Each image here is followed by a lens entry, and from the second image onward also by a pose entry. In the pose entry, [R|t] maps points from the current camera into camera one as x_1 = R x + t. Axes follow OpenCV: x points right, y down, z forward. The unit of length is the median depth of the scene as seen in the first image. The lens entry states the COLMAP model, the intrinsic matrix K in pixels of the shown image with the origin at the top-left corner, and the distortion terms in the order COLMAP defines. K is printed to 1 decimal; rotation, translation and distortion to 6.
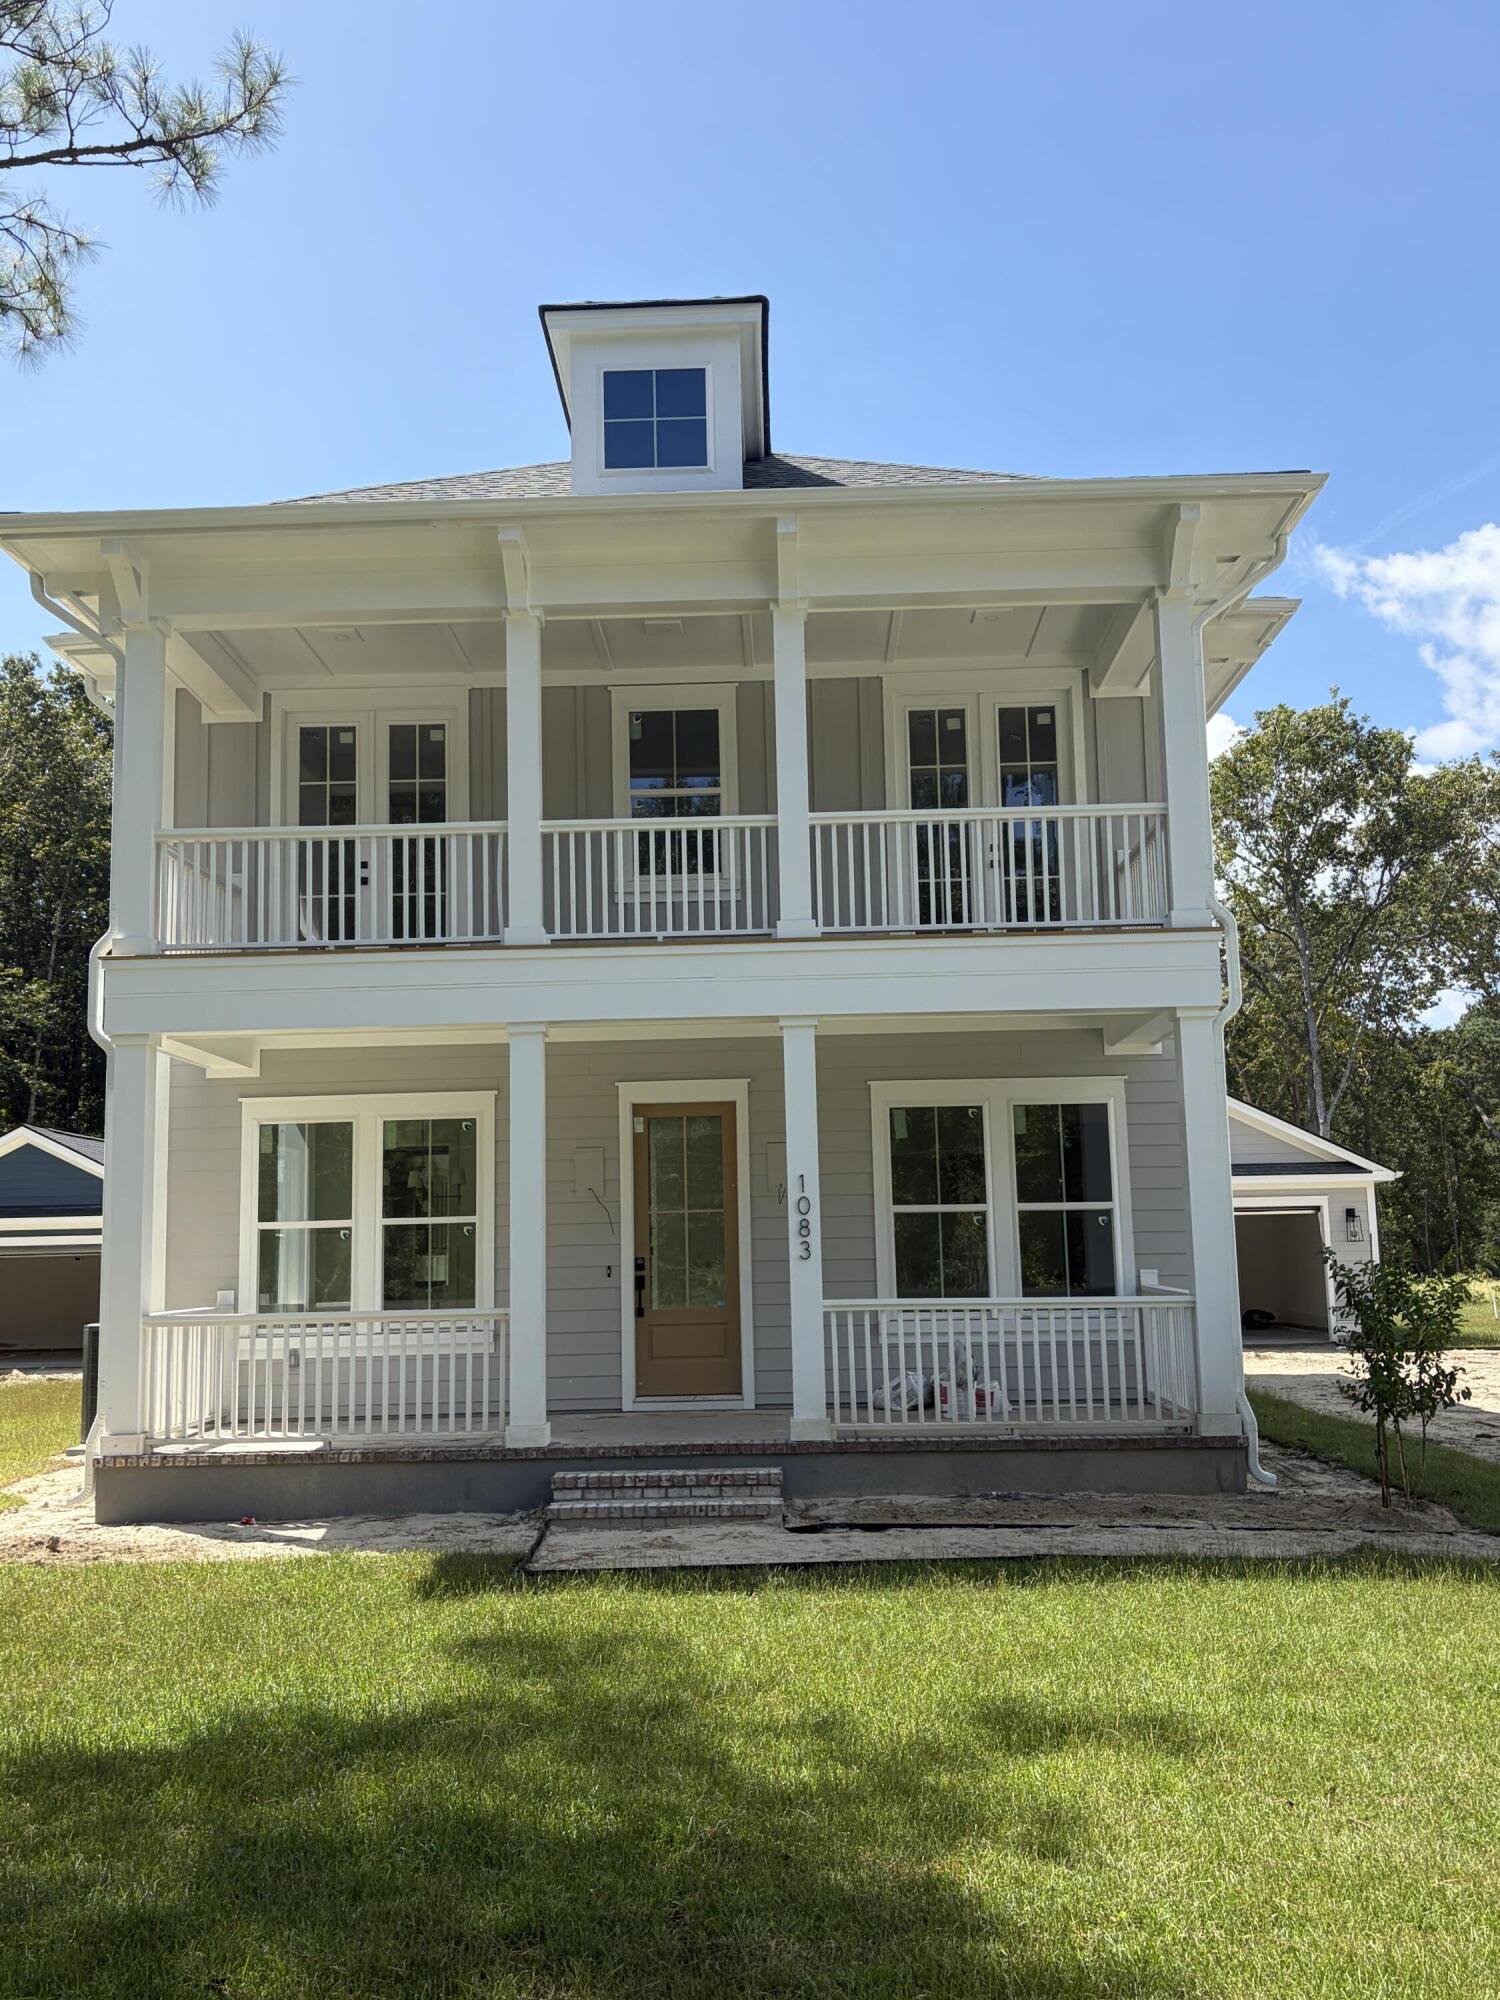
lens RADIAL K [[1842.7, 0, 750.0], [0, 1842.7, 1000.0], [0, 0, 1]] dist [0.110929, -0.005281]
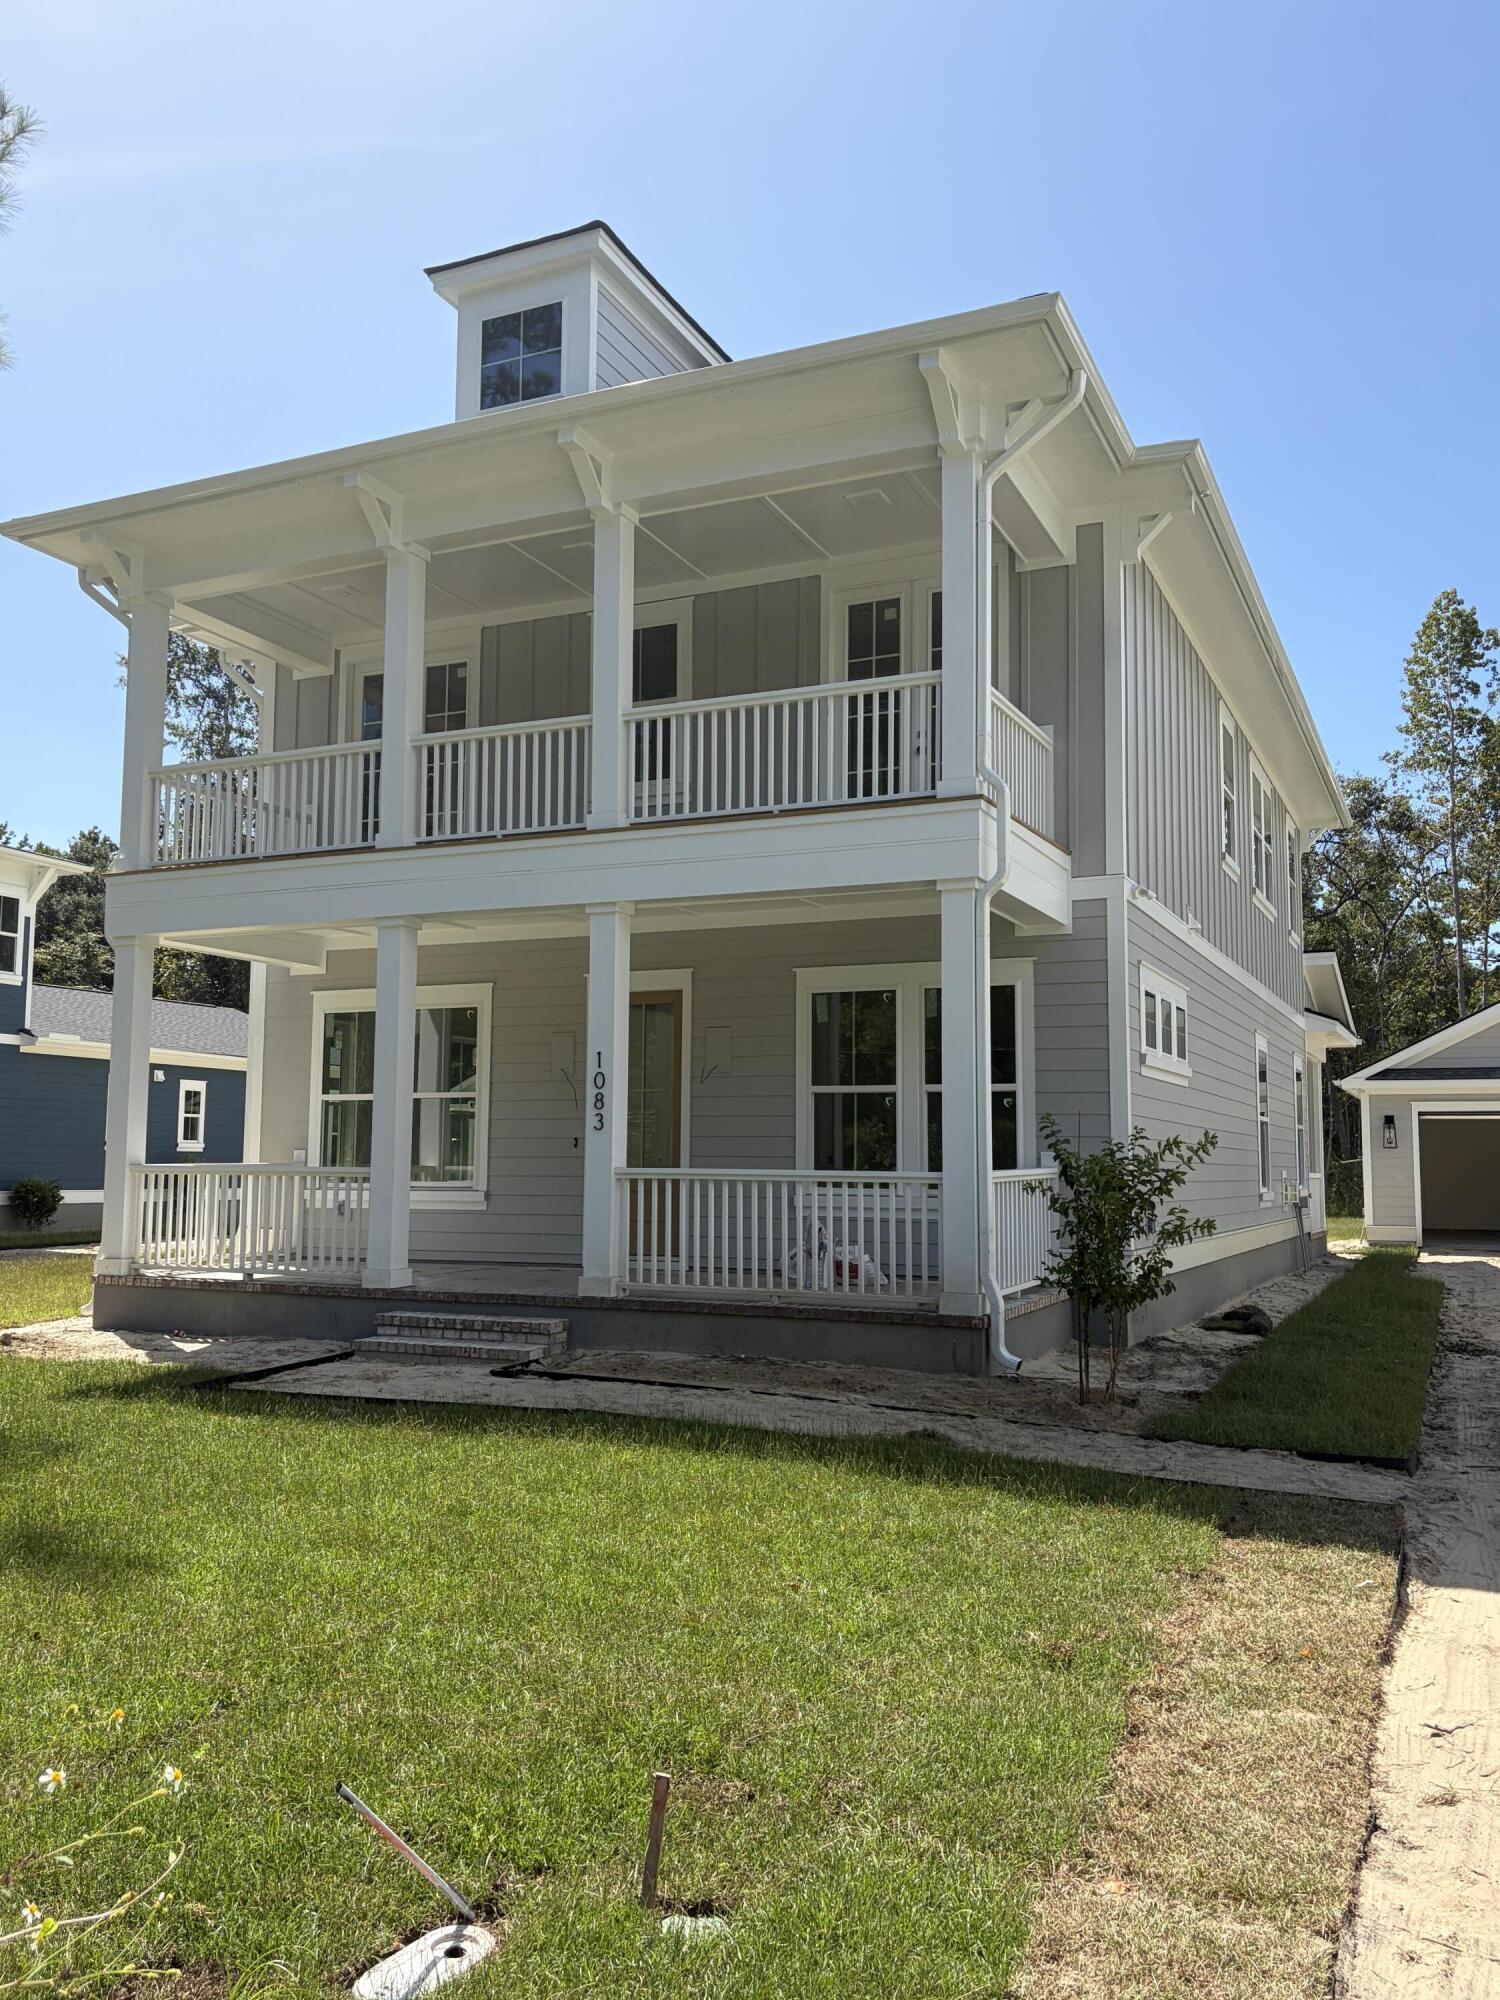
lens RADIAL K [[1621.9, 0, 750.0], [0, 1621.9, 1000.0], [0, 0, 1]] dist [0.087713, -0.003858]
pose [[0.918303, -0.012484, -0.395680, 0.469936], [0.029554, 0.998875, 0.037075, 0.031970], [0.394773, -0.045740, 0.917640, 0.169566]]
